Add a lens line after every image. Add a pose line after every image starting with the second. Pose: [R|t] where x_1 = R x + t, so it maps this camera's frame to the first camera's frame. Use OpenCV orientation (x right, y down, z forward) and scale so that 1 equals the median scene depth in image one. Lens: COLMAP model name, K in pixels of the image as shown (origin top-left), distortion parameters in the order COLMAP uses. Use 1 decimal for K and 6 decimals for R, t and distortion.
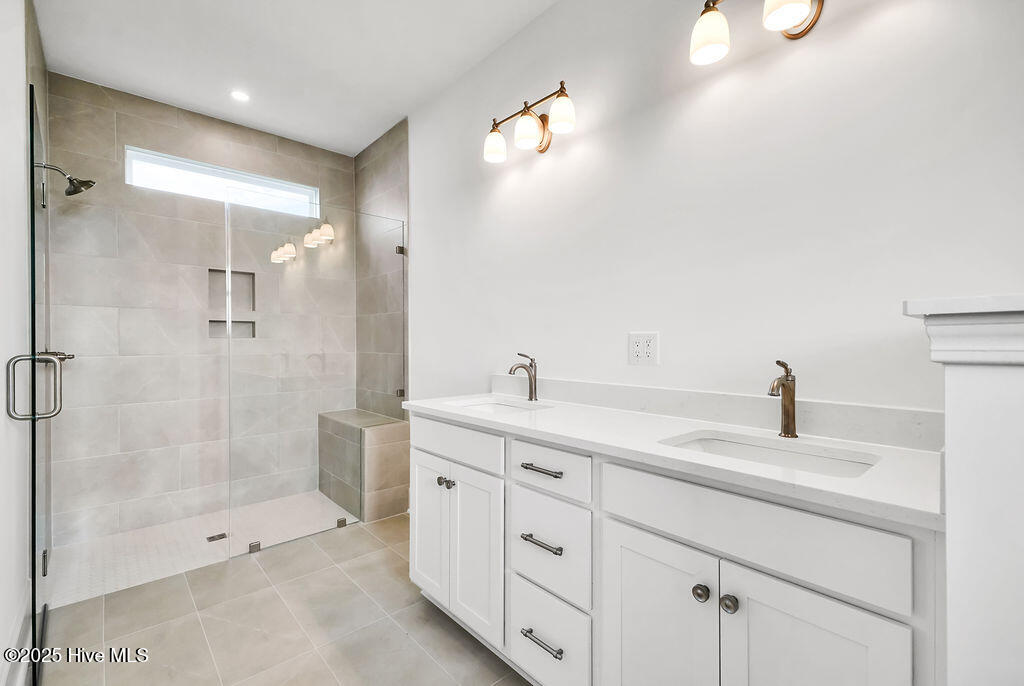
lens RADIAL K [[451.1, 0, 512.3], [0, 451.1, 342.9], [0, 0, 1]] dist [0.005106, 0.000119]
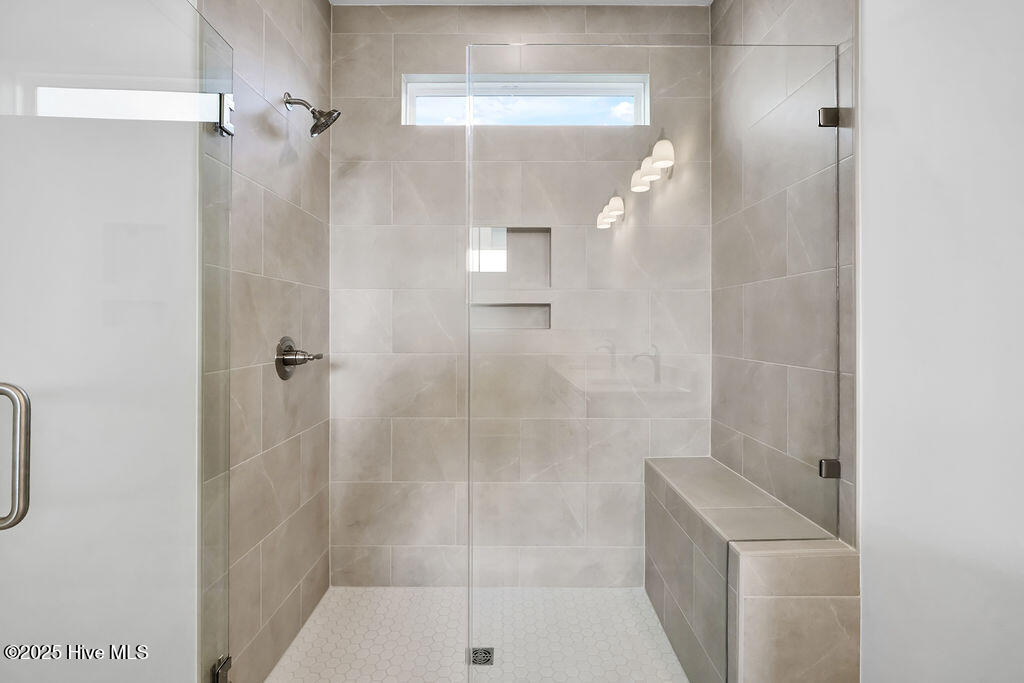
lens RADIAL K [[451.1, 0, 515.8], [0, 451.1, 325.0], [0, 0, 1]] dist [0.005106, 0.000119]
pose [[0.747984, 0.003178, -0.663710, -0.173605], [-0.006083, 0.999979, -0.002067, -0.014551], [0.663689, 0.005584, 0.747988, 0.466942]]
